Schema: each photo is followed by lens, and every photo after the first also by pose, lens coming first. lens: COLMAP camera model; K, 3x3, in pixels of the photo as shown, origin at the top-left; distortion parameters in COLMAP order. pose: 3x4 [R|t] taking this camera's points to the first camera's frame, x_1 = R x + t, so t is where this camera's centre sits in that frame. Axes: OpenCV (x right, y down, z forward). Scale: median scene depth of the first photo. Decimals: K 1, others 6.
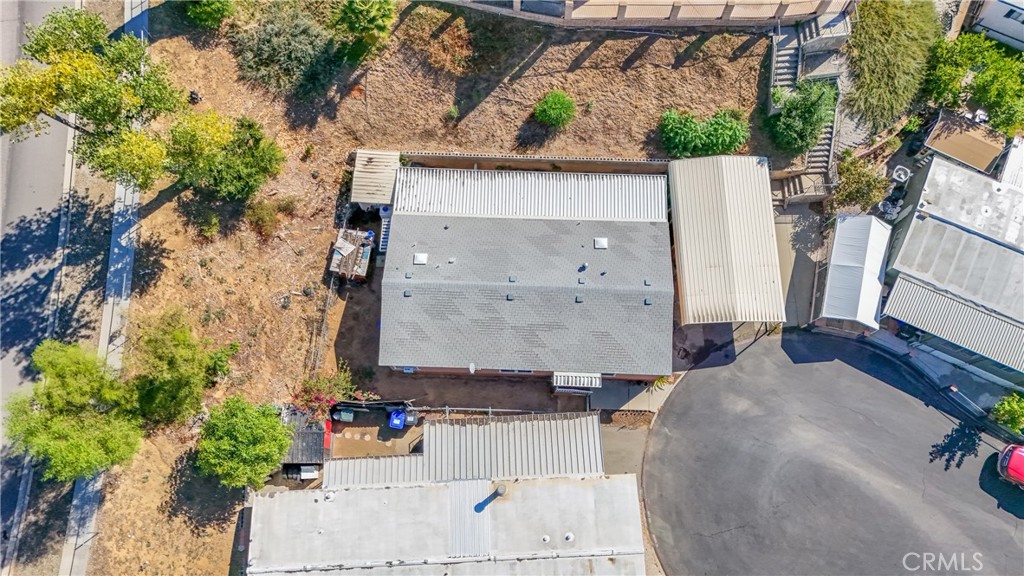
lens RADIAL K [[756.2, 0, 512.0], [0, 756.2, 288.0], [0, 0, 1]] dist [0.067901, -0.064156]
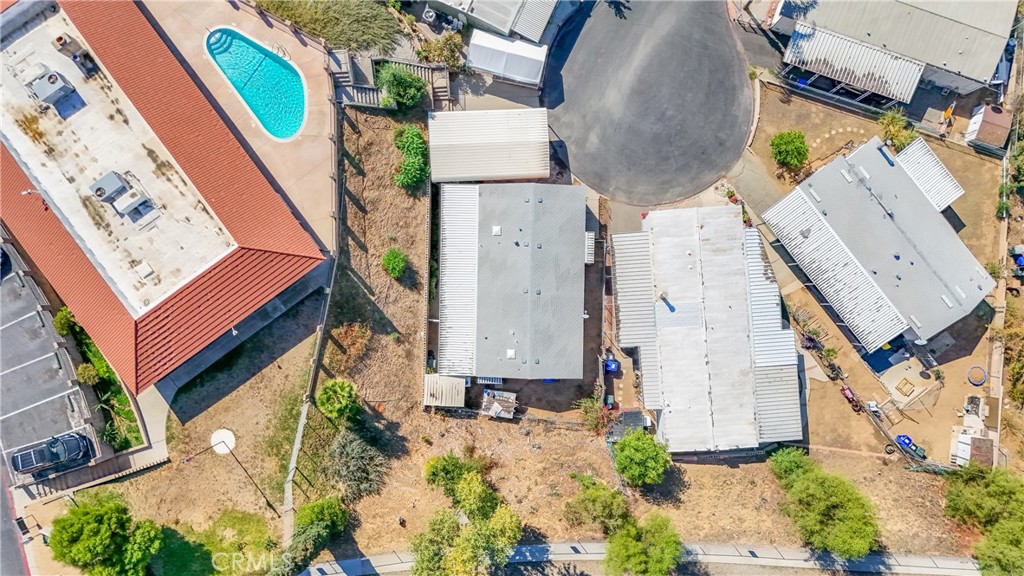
lens RADIAL K [[756.2, 0, 512.0], [0, 756.2, 288.0], [0, 0, 1]] dist [0.067901, -0.064156]
pose [[-0.018011, -0.999592, 0.022182, -0.024275], [0.959934, -0.011083, 0.280006, -0.421736], [-0.279646, 0.026336, 0.959742, -0.383958]]
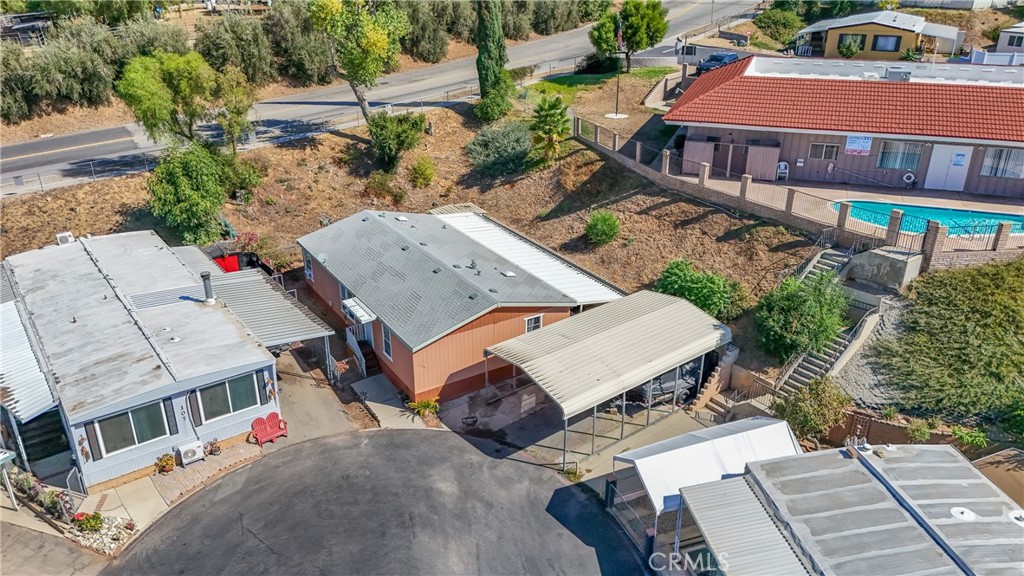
lens RADIAL K [[756.2, 0, 512.0], [0, 756.2, 288.0], [0, 0, 1]] dist [0.067901, -0.064156]
pose [[0.560865, 0.343277, -0.753387, 0.781594], [-0.796251, 0.472889, -0.377306, 0.278276], [0.226748, 0.811503, 0.538561, 0.502237]]
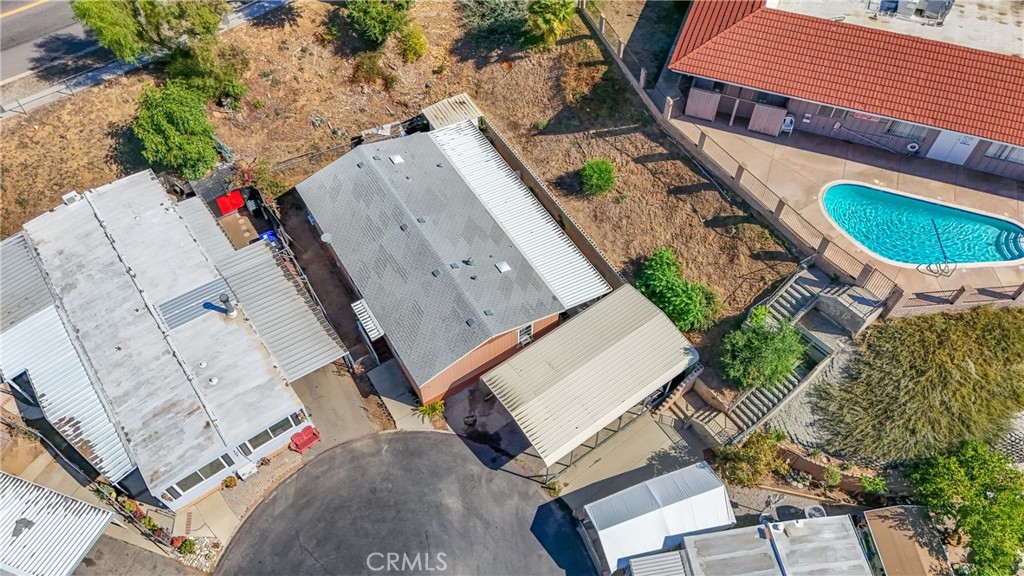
lens RADIAL K [[756.2, 0, 512.0], [0, 756.2, 288.0], [0, 0, 1]] dist [0.067901, -0.064156]
pose [[0.554652, 0.682665, -0.475742, 0.581616], [-0.798305, 0.597829, -0.072864, 0.017853], [0.234671, 0.420202, 0.876561, 0.155336]]
